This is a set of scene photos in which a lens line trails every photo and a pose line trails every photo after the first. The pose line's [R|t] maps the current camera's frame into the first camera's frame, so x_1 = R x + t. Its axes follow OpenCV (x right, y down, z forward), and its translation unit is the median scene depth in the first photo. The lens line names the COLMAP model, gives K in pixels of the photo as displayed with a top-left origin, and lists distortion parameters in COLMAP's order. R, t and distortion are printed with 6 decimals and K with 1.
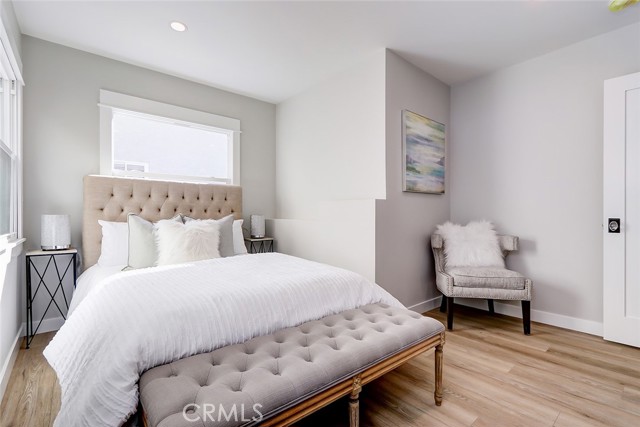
lens RADIAL K [[304.8, 0, 320.0], [0, 304.8, 213.5], [0, 0, 1]] dist [0.000030, 0.000045]
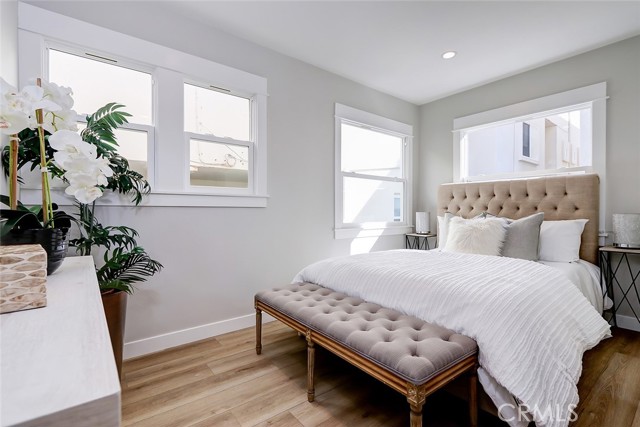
lens RADIAL K [[296.6, 0, 320.0], [0, 296.6, 213.5], [0, 0, 1]] dist [-0.000128, 0.000115]
pose [[-0.056202, 0.008396, -0.998384, 0.613834], [0.002069, 0.999963, 0.008293, -0.002393], [0.998417, -0.001600, -0.056217, 0.472400]]
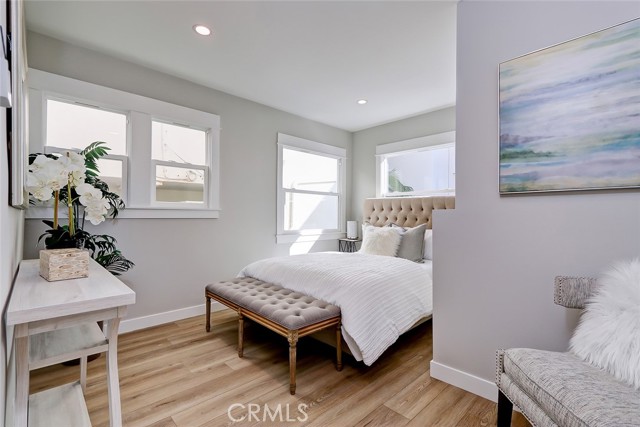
lens RADIAL K [[293.5, 0, 307.3], [0, 293.5, 211.1], [0, 0, 1]] dist [0.001661, 0.000144]
pose [[0.010714, -0.012626, -0.999863, 0.861727], [-0.002360, 0.999917, -0.012652, -0.030153], [0.999940, 0.002496, 0.010684, 0.593878]]
